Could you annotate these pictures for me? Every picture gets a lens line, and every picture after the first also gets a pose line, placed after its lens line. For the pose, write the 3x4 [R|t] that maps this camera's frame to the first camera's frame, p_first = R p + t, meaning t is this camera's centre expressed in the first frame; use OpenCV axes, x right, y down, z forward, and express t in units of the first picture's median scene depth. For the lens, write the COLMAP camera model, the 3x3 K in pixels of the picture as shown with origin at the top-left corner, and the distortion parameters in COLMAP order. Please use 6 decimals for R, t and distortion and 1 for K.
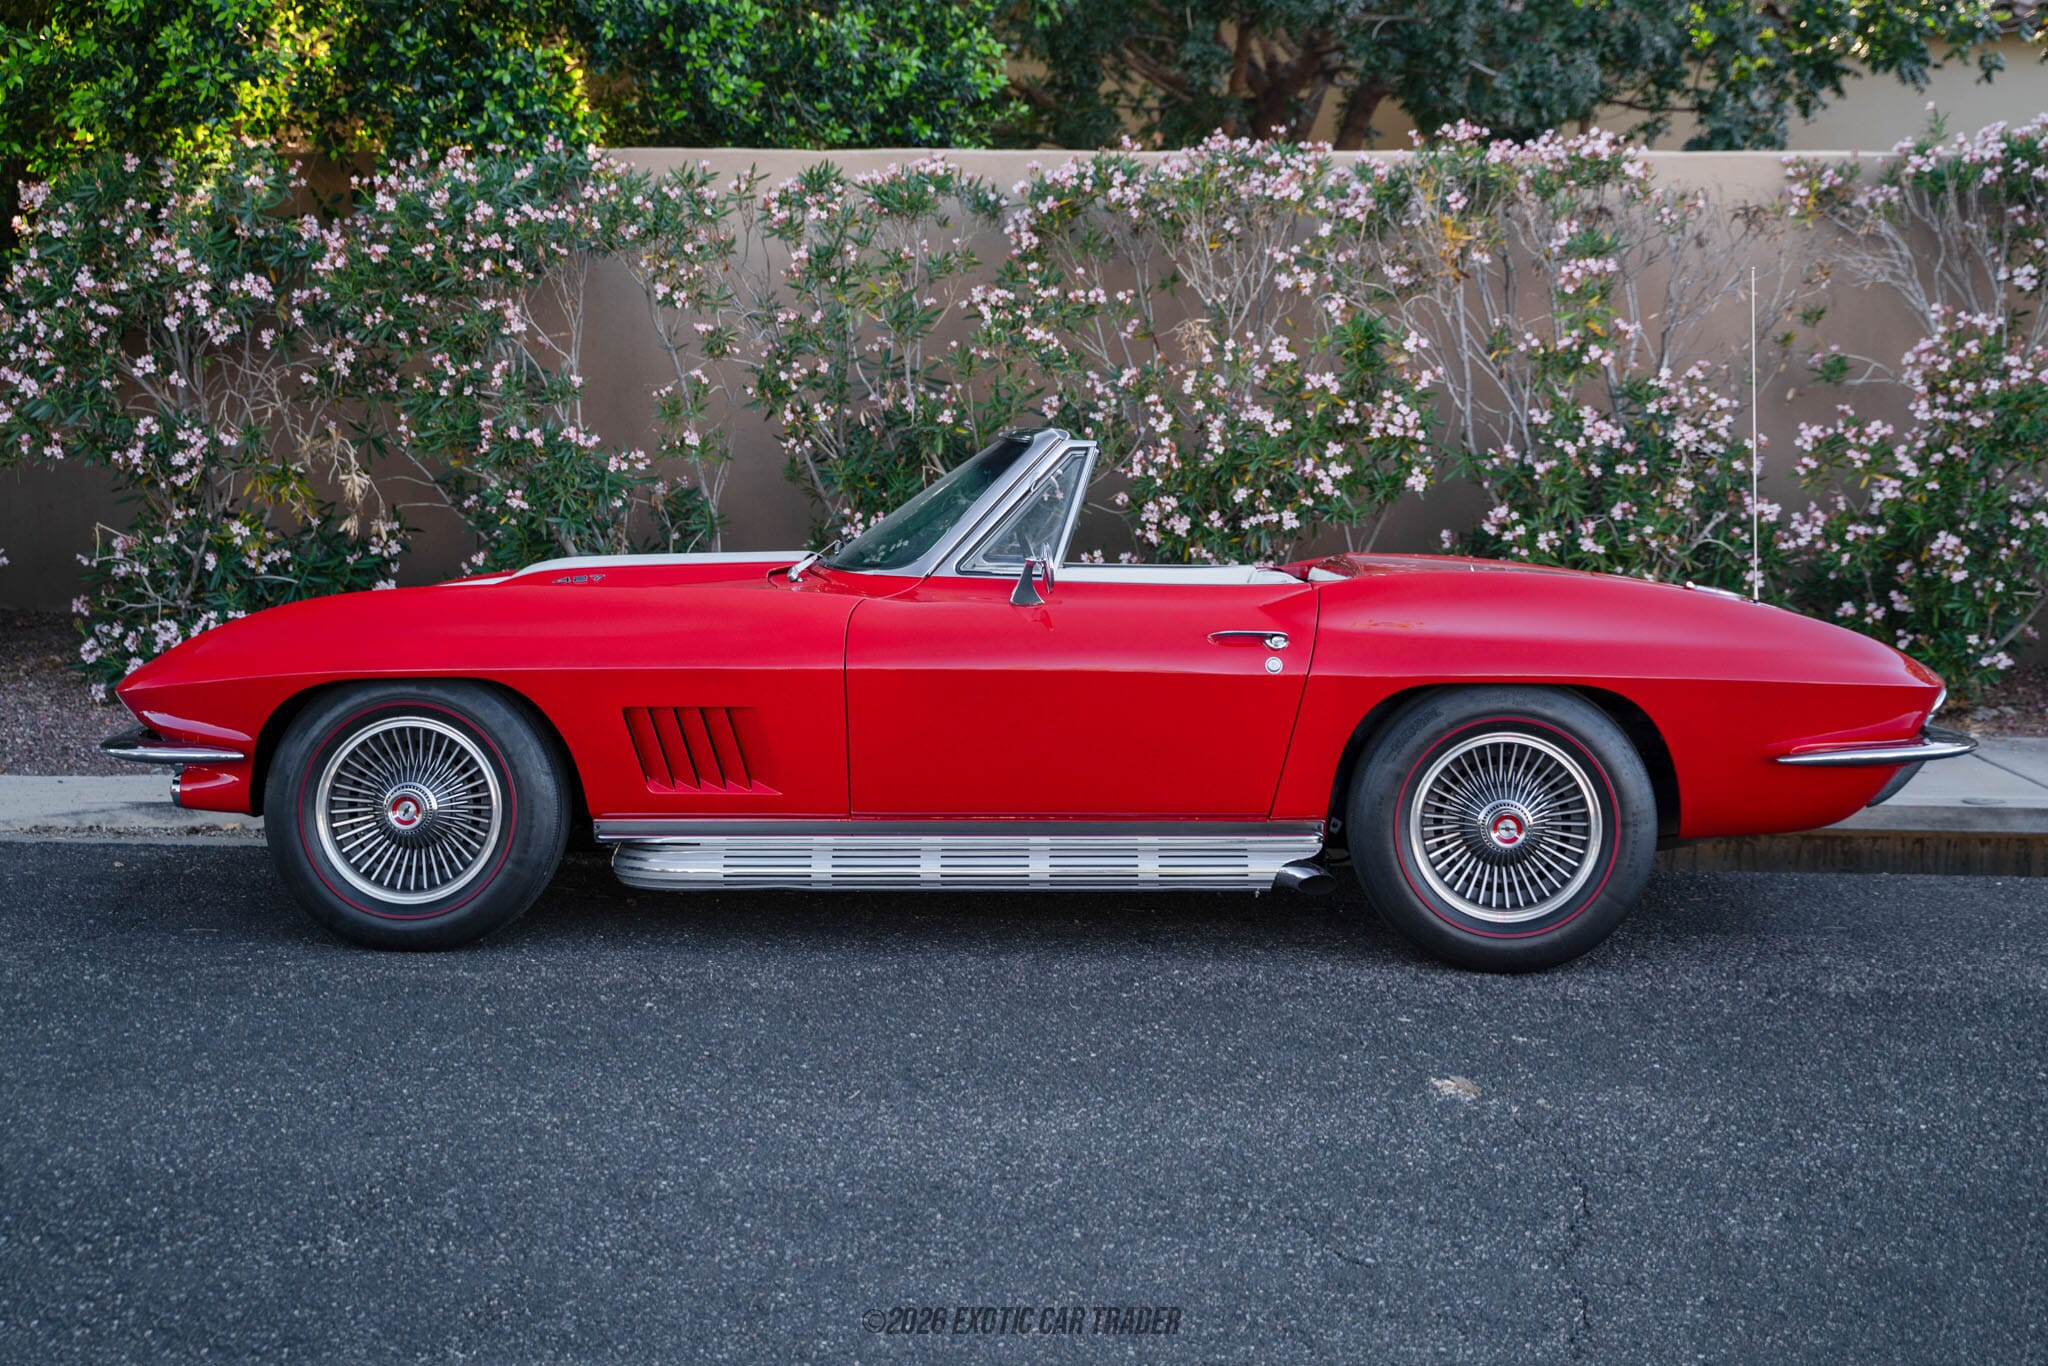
lens RADIAL K [[2349.1, 0, 1024.0], [0, 2349.1, 683.0], [0, 0, 1]] dist [0.024148, 0.041389]
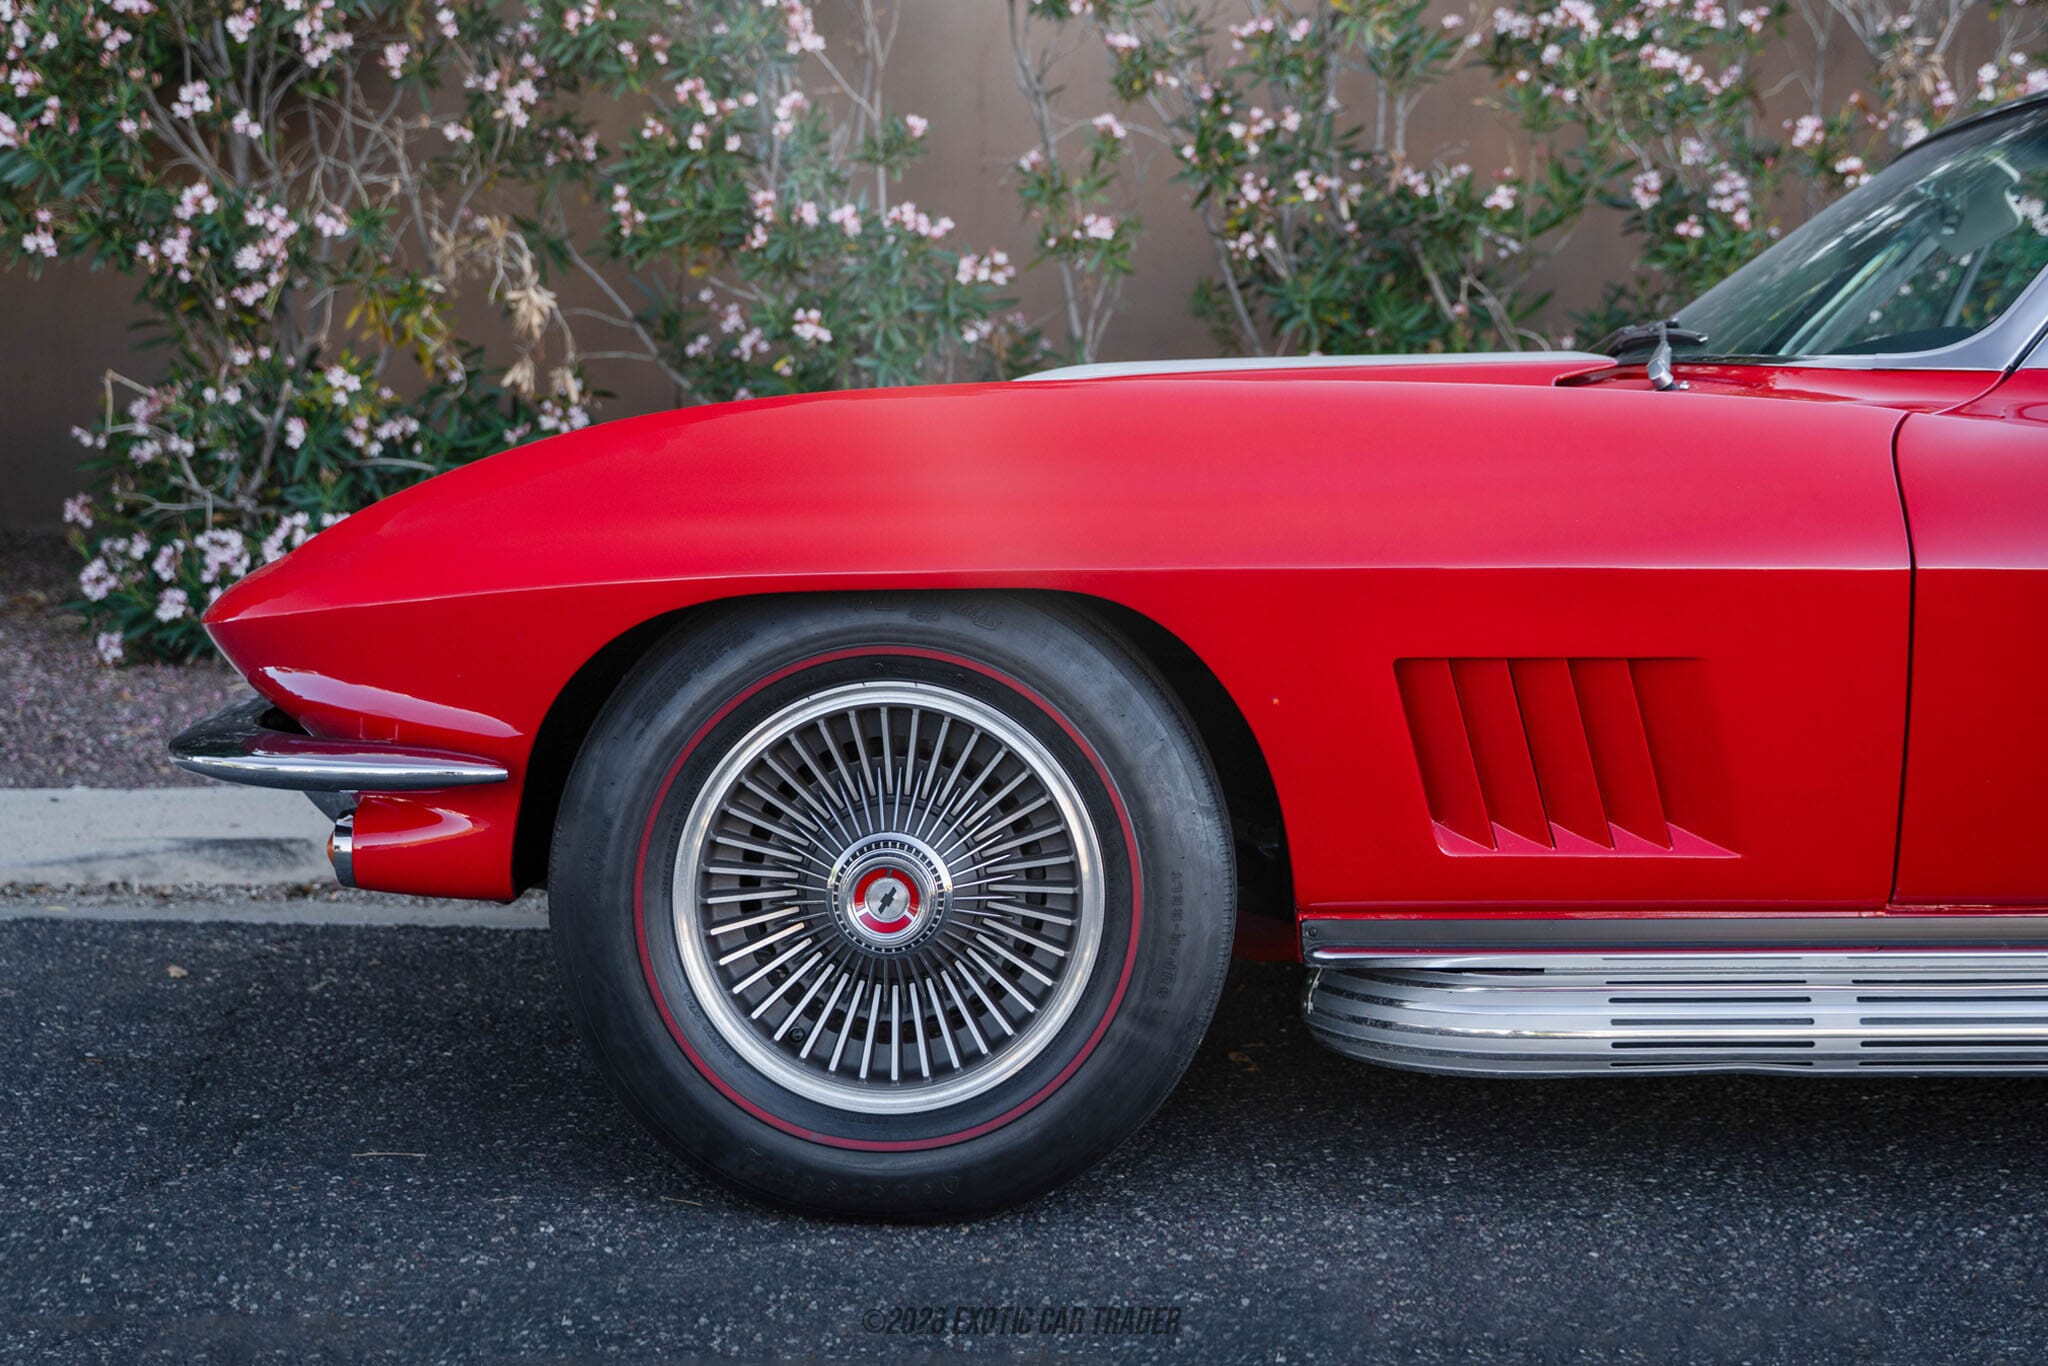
lens RADIAL K [[2246.7, 0, 1026.0], [0, 2246.7, 651.9], [0, 0, 1]] dist [-0.005671, 0.012907]
pose [[0.999399, -0.000716, 0.034643, -0.180456], [0.000802, 0.999997, -0.002483, 0.007141], [-0.034641, 0.002510, 0.999397, 0.422183]]
